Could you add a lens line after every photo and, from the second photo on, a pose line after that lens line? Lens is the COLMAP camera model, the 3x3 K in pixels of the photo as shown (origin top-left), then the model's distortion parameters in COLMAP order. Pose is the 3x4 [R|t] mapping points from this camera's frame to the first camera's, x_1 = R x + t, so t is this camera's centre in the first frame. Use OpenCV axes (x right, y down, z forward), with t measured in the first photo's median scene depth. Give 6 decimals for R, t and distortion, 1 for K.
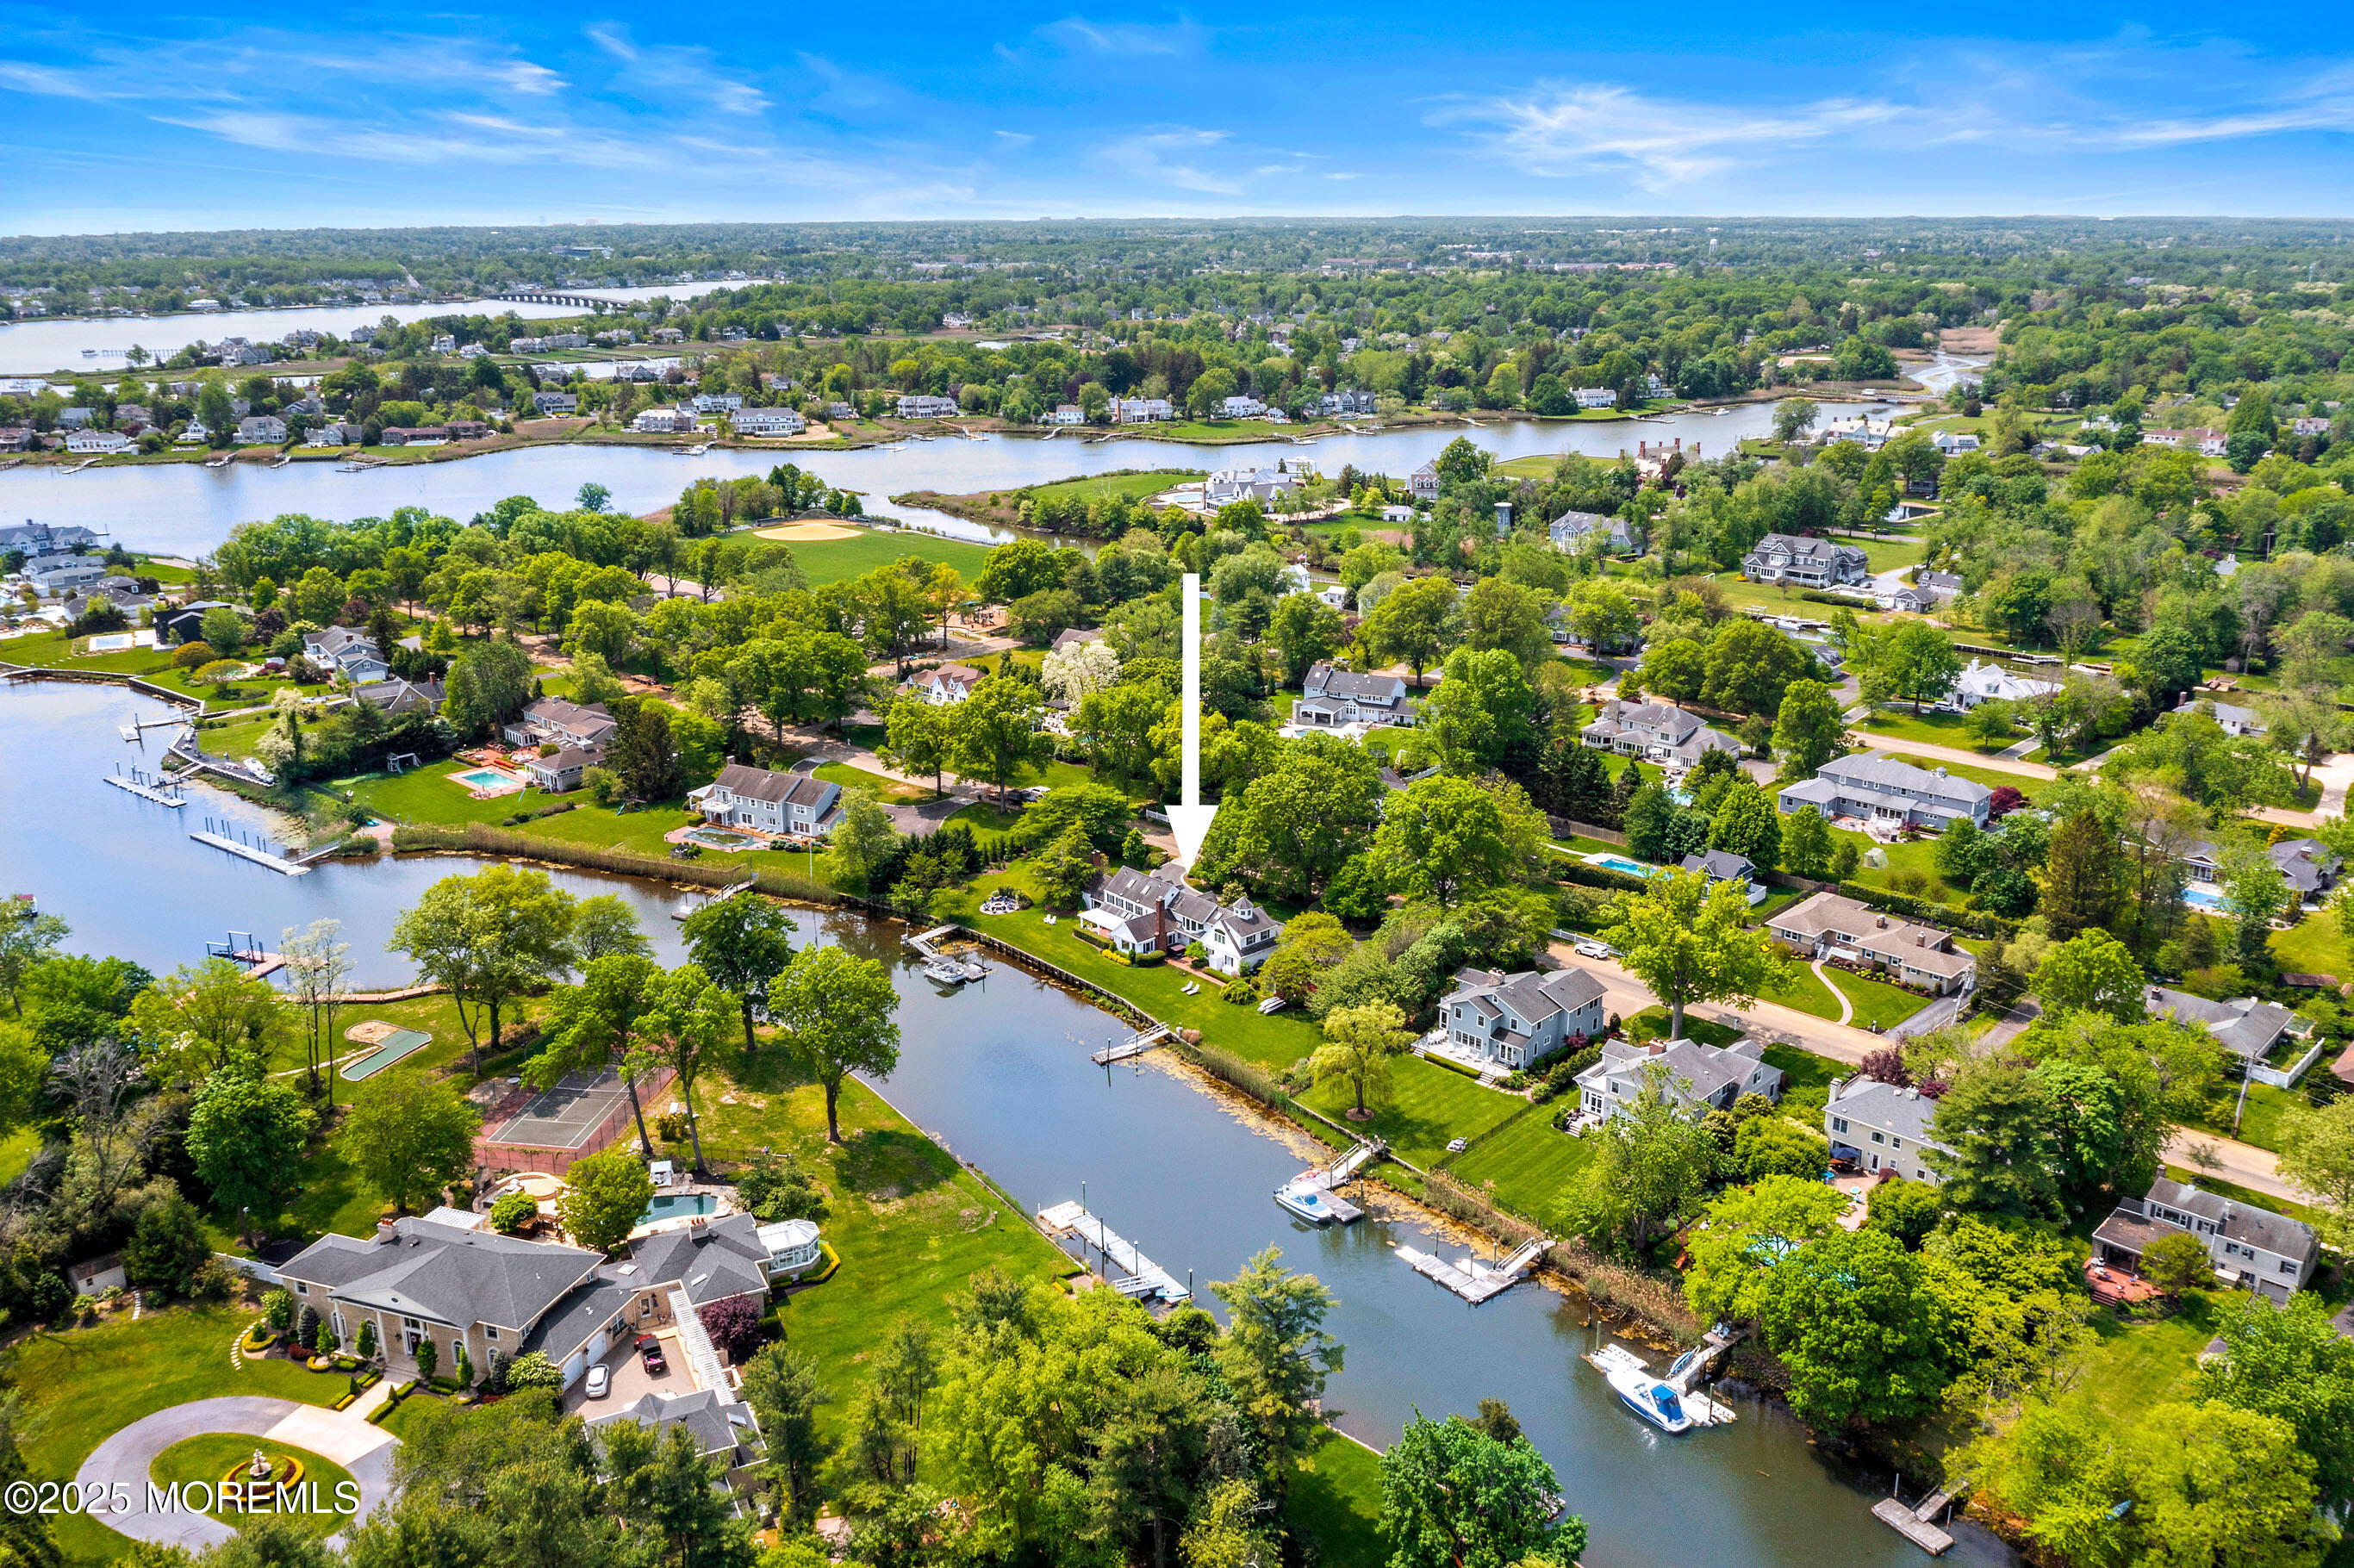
lens RADIAL K [[1837.0, 0, 1177.0], [0, 1837.0, 784.0], [0, 0, 1]] dist [0.001769, 0.000761]
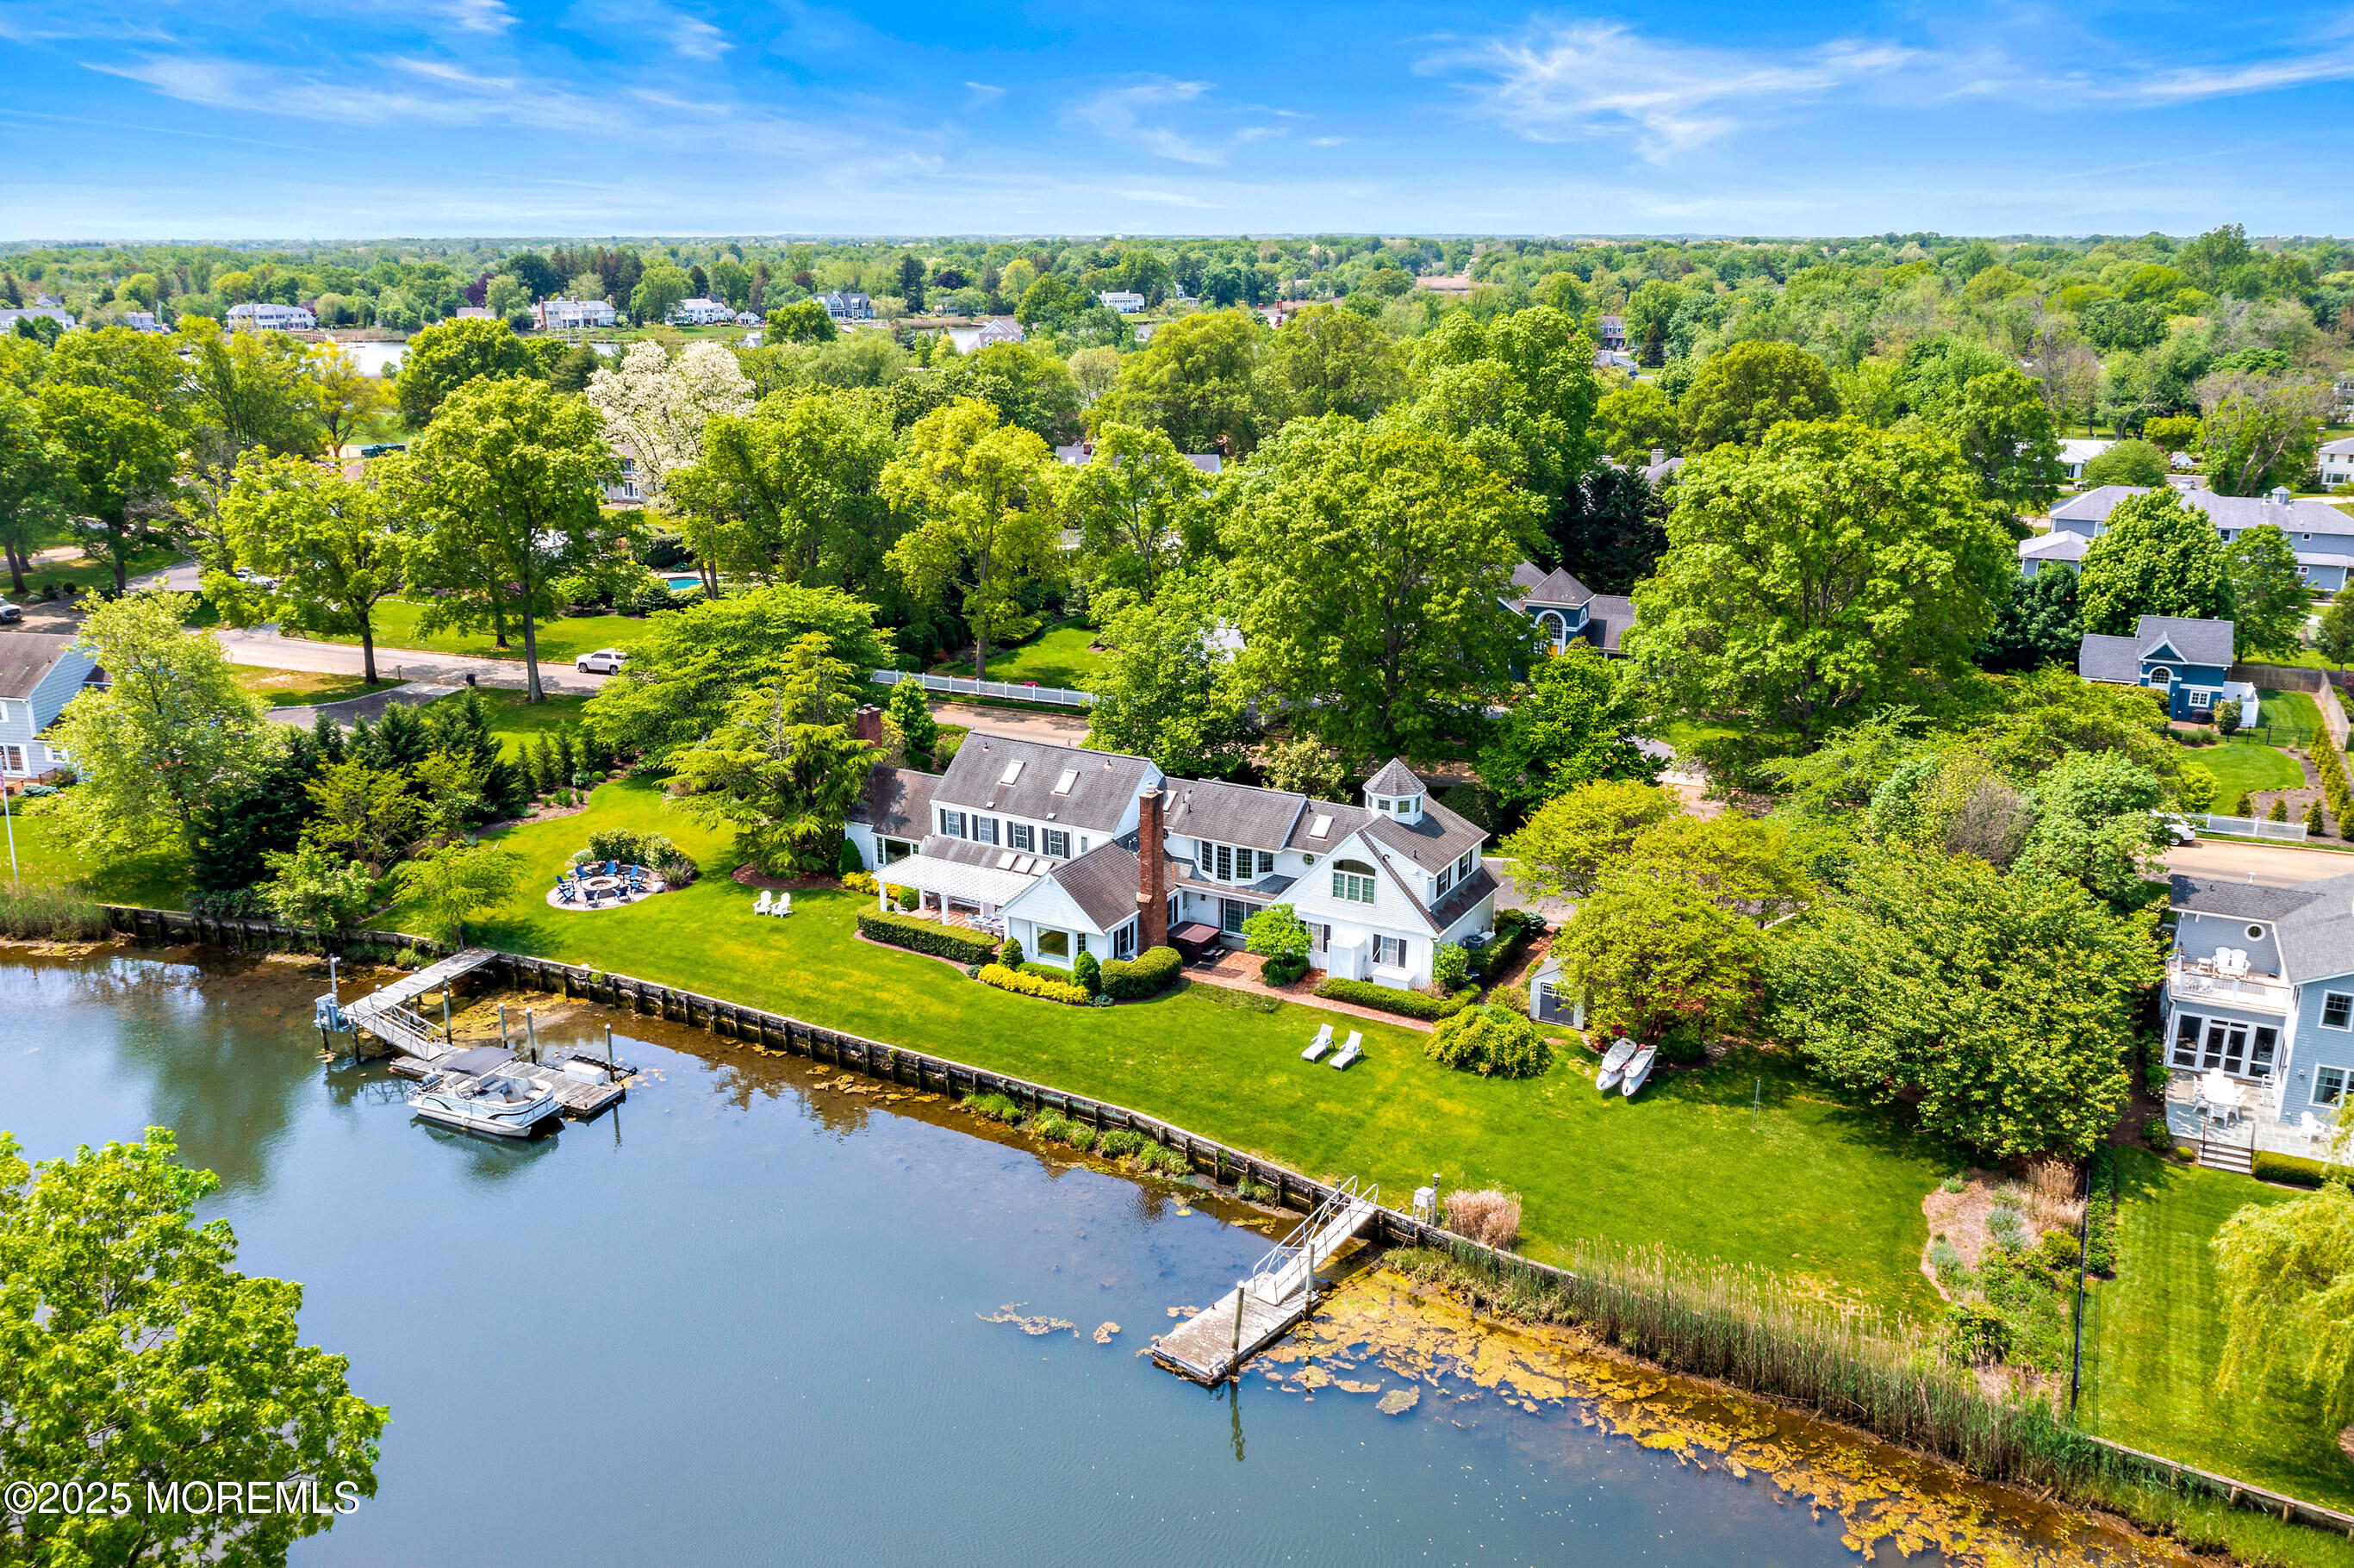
lens RADIAL K [[1837.0, 0, 1177.0], [0, 1837.0, 784.0], [0, 0, 1]] dist [0.001769, 0.000761]
pose [[0.949318, -0.086910, 0.302063, -0.098238], [0.090683, 0.995879, 0.001540, 0.056567], [-0.300952, 0.025930, 0.953287, 0.631340]]
